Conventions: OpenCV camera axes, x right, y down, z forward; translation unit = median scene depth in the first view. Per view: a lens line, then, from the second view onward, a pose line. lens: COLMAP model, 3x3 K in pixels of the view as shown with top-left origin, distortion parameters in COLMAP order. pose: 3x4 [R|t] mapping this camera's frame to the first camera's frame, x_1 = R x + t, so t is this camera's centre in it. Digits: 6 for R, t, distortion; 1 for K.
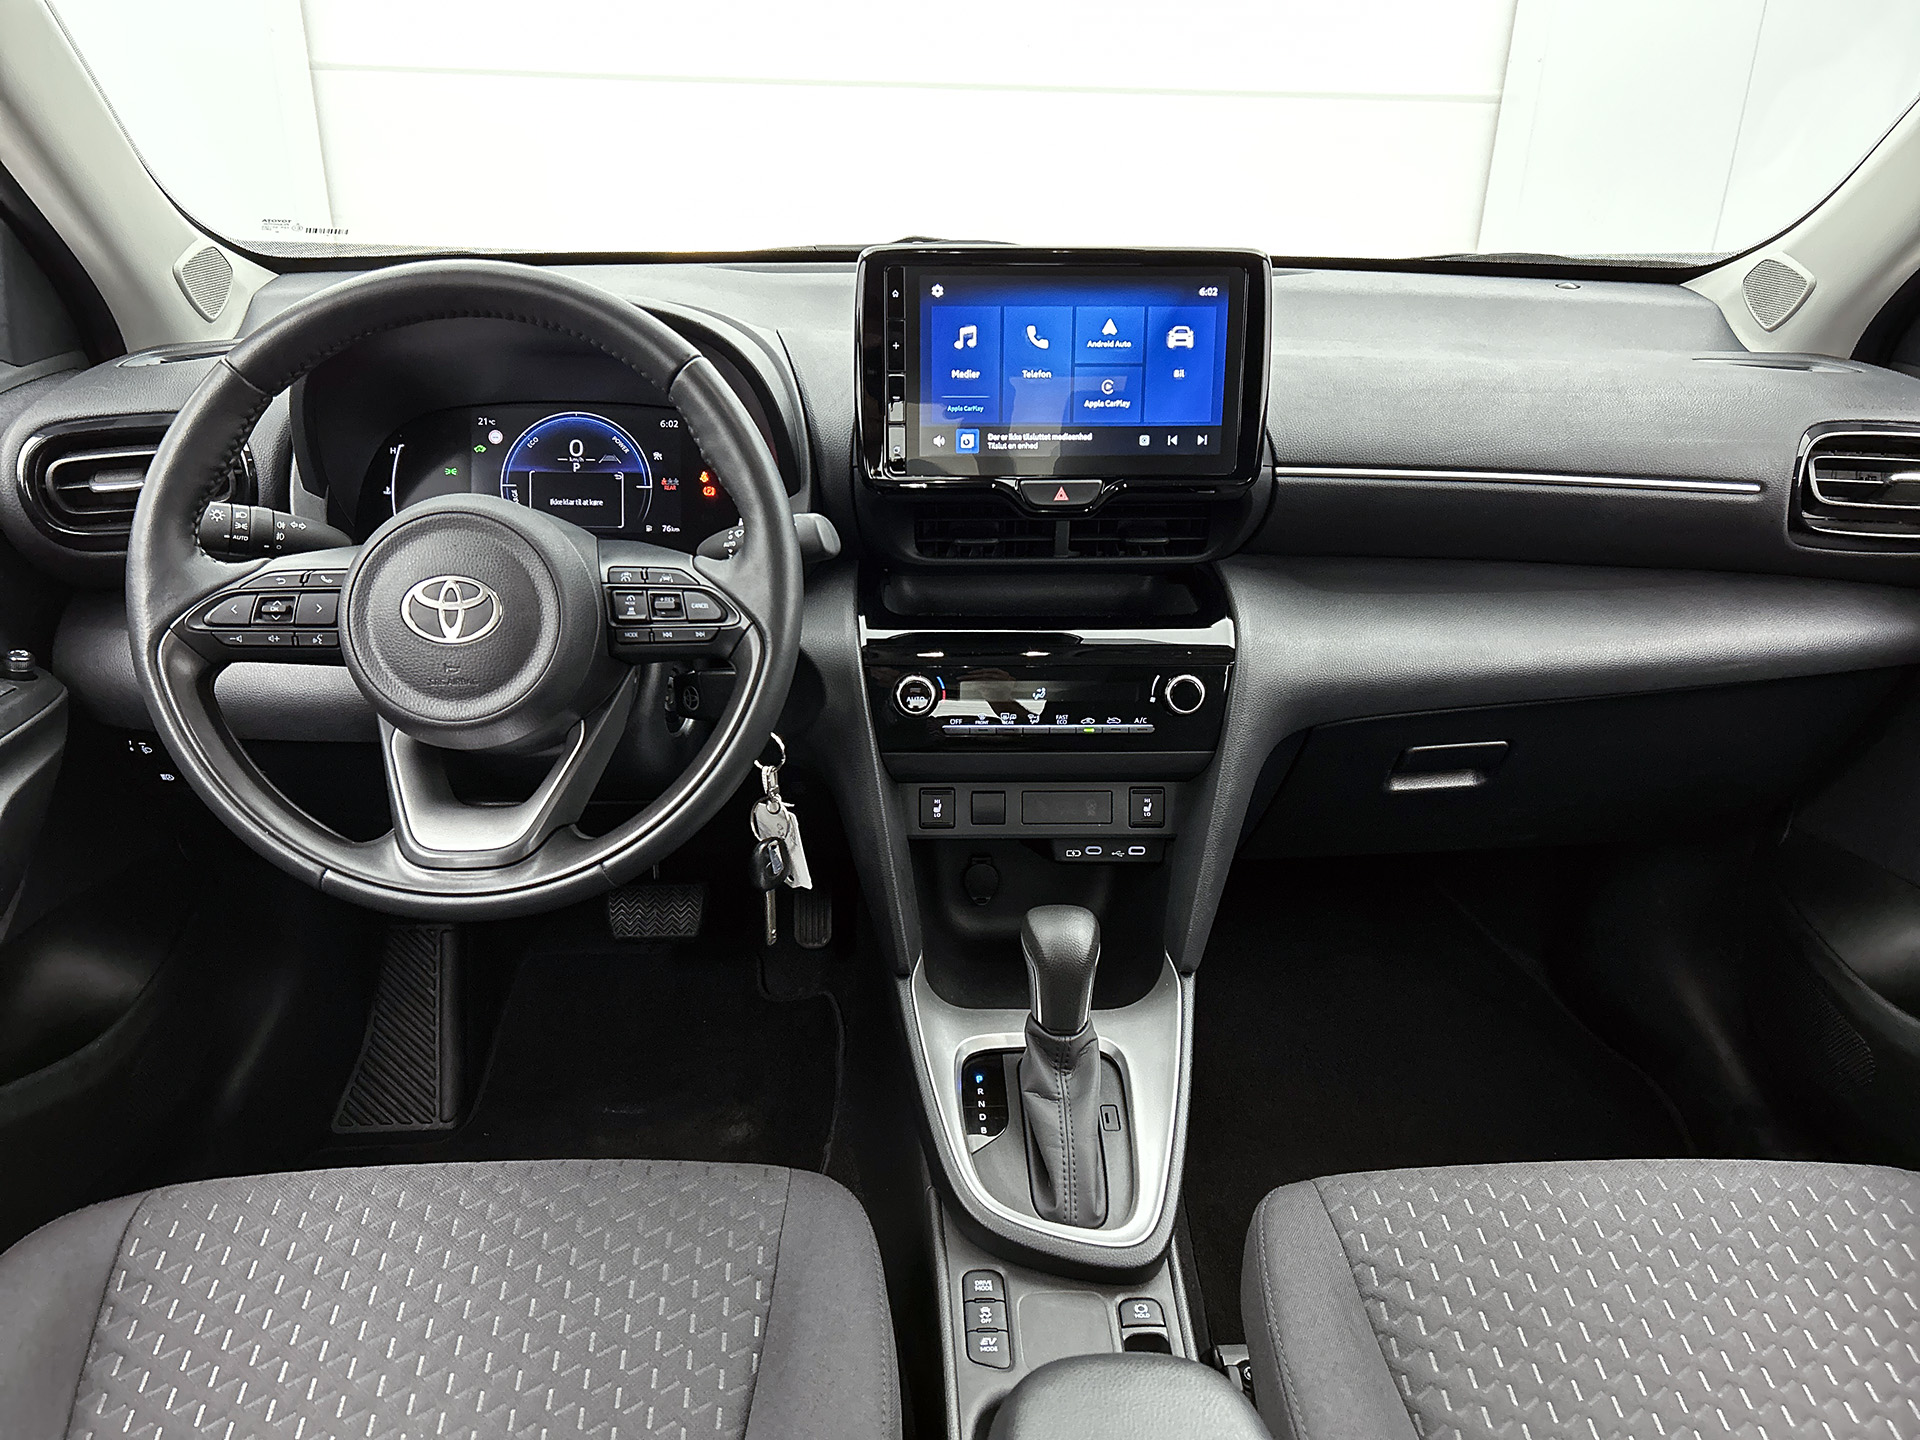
lens RADIAL K [[1465.8, 0, 960.0], [0, 1465.8, 720.0], [0, 0, 1]] dist [0.006231, -0.006495]
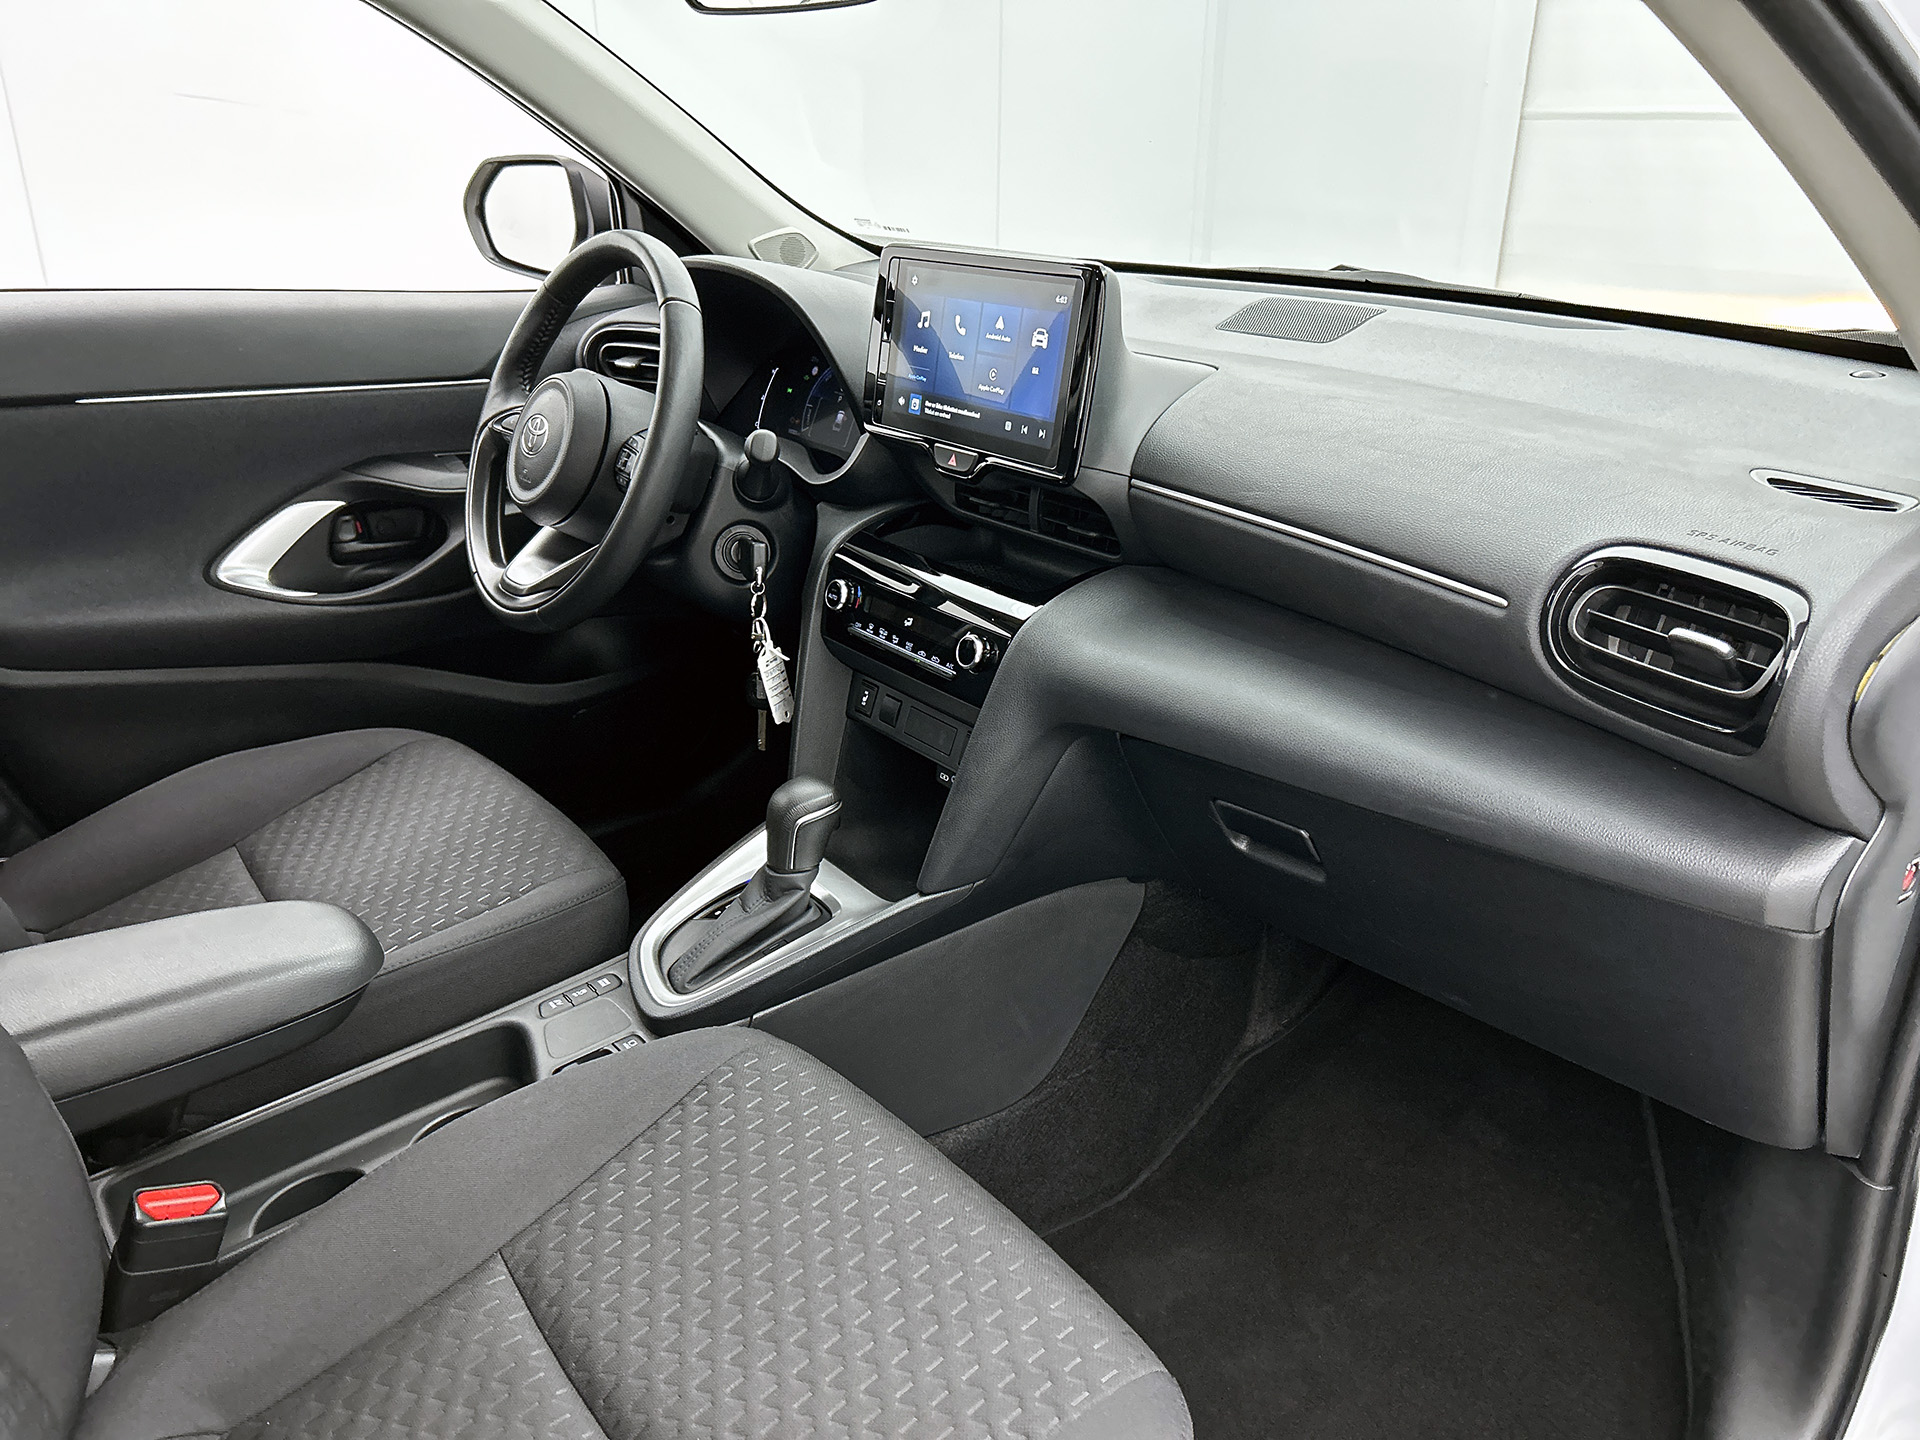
lens RADIAL K [[1471.4, 0, 1002.1], [0, 1471.4, 764.4], [0, 0, 1]] dist [0.005231, -0.001431]
pose [[0.596181, 0.313099, -0.739281, 1.184112], [-0.319656, 0.937258, 0.139164, -0.116265], [0.736470, 0.153349, 0.658860, 0.327856]]
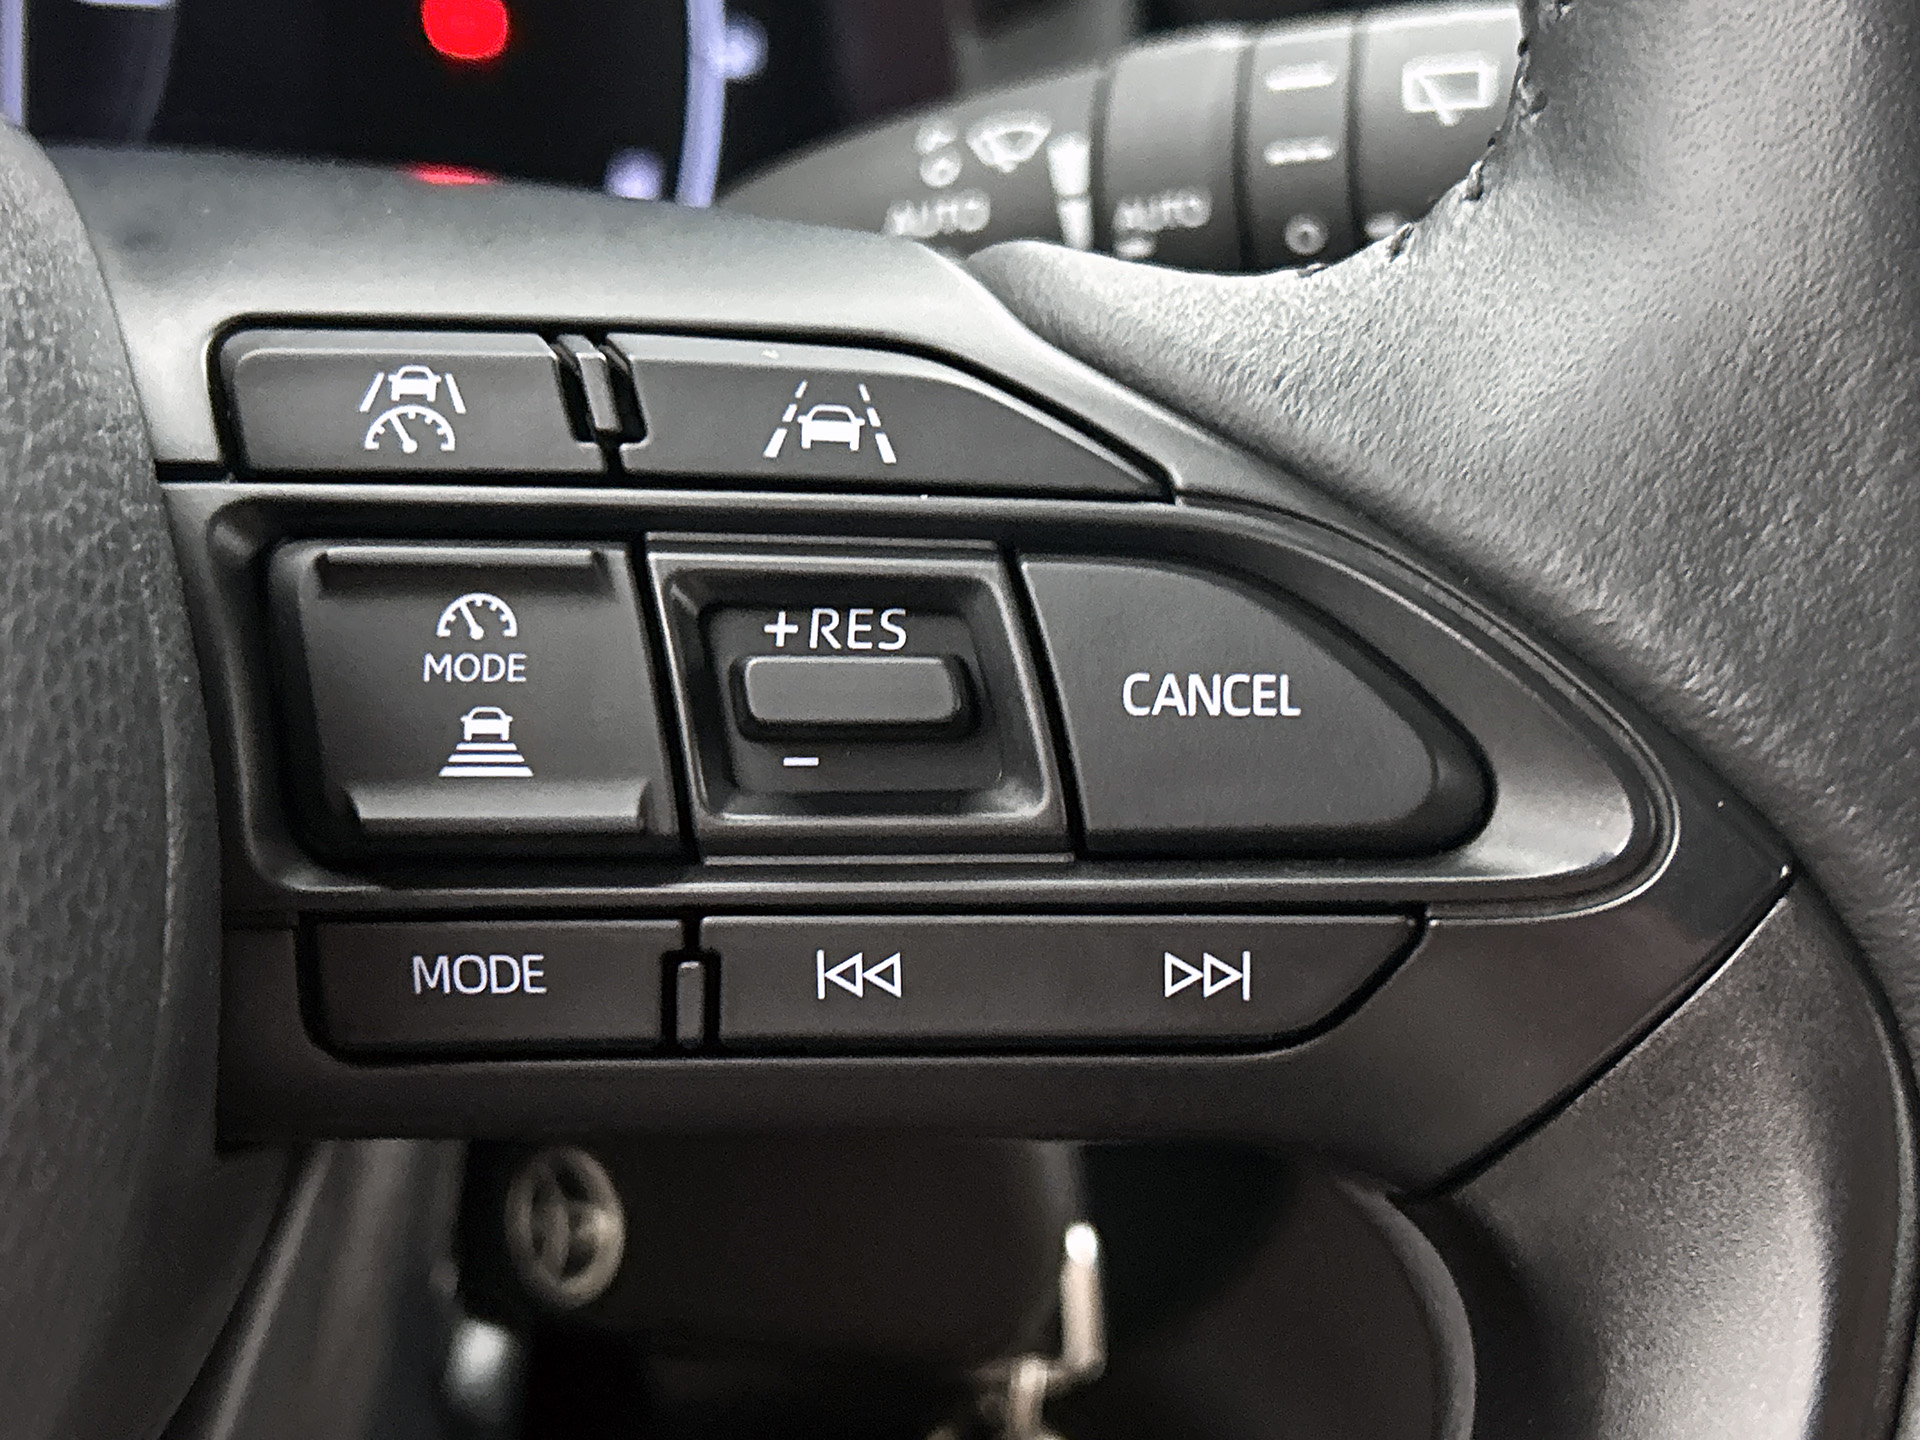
lens RADIAL K [[2720.0, 0, 960.0], [0, 2720.0, 720.0], [0, 0, 1]] dist [0.261974, -1.385484]
pose [[0.982358, -0.009091, 0.186791, -0.221824], [0.012548, 0.999771, -0.017334, -0.070612], [-0.186591, 0.019372, 0.982247, 0.786402]]
